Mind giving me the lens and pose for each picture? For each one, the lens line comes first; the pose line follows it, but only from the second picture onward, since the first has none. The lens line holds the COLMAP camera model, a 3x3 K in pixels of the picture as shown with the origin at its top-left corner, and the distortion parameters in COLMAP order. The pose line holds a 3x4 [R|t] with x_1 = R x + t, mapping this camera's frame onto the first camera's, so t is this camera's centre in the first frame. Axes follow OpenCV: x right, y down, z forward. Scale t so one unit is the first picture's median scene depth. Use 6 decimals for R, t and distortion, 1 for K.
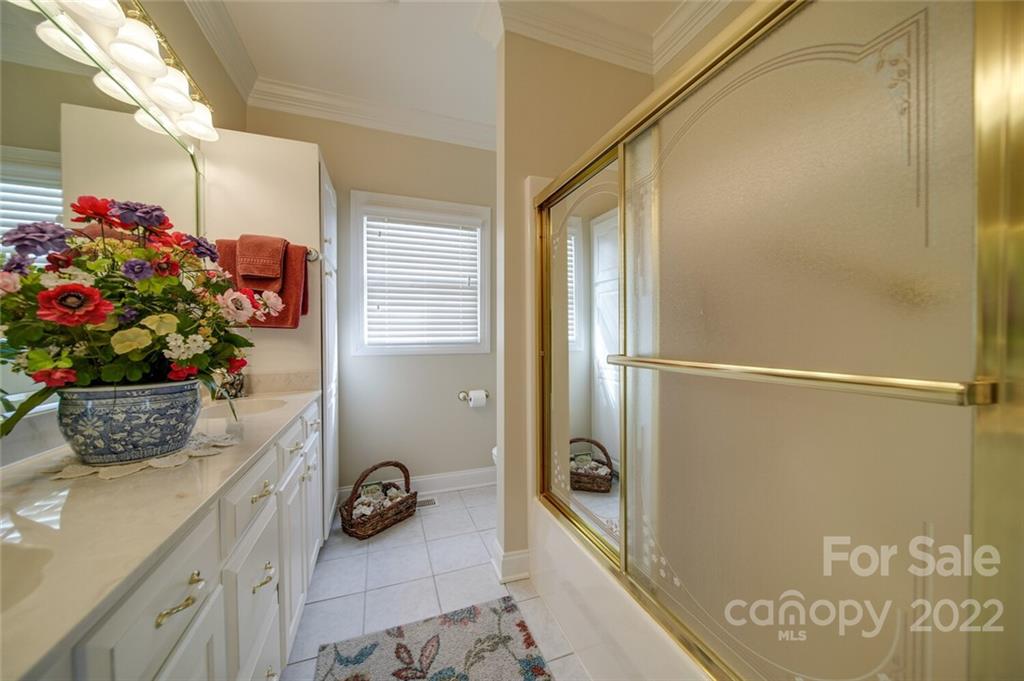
lens RADIAL K [[358.2, 0, 512.3], [0, 358.2, 340.6], [0, 0, 1]] dist [0.001391, -0.001733]
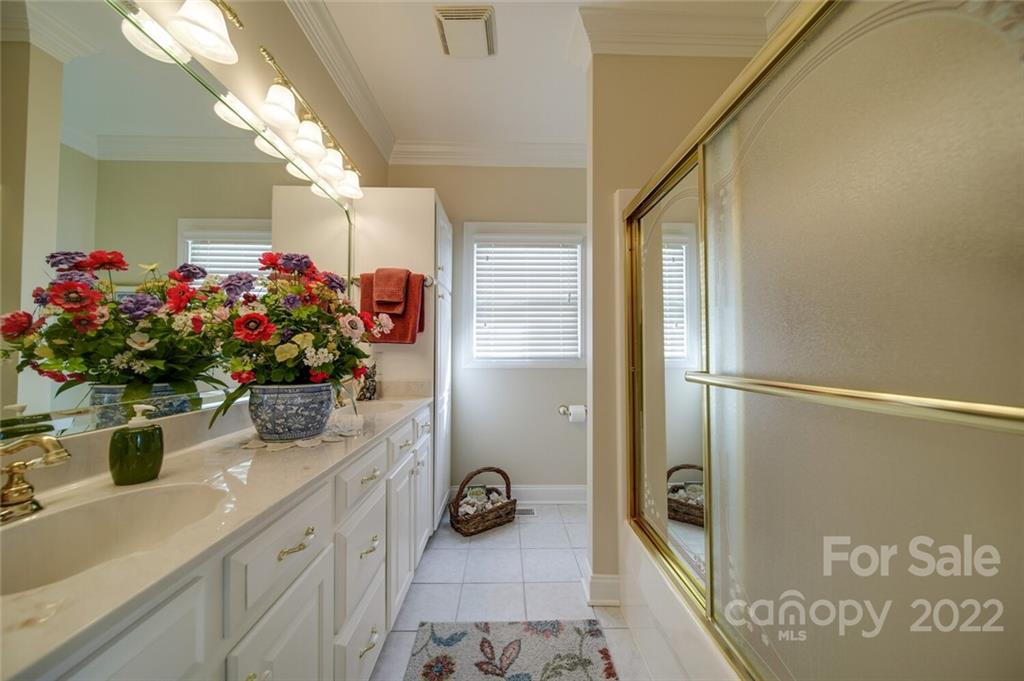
lens RADIAL K [[358.2, 0, 514.7], [0, 358.2, 341.4], [0, 0, 1]] dist [0.001391, -0.001733]
pose [[0.946451, -0.003868, -0.322825, 0.114810], [-0.009207, 0.999198, -0.038967, 0.001888], [0.322716, 0.039853, 0.945656, -0.016985]]
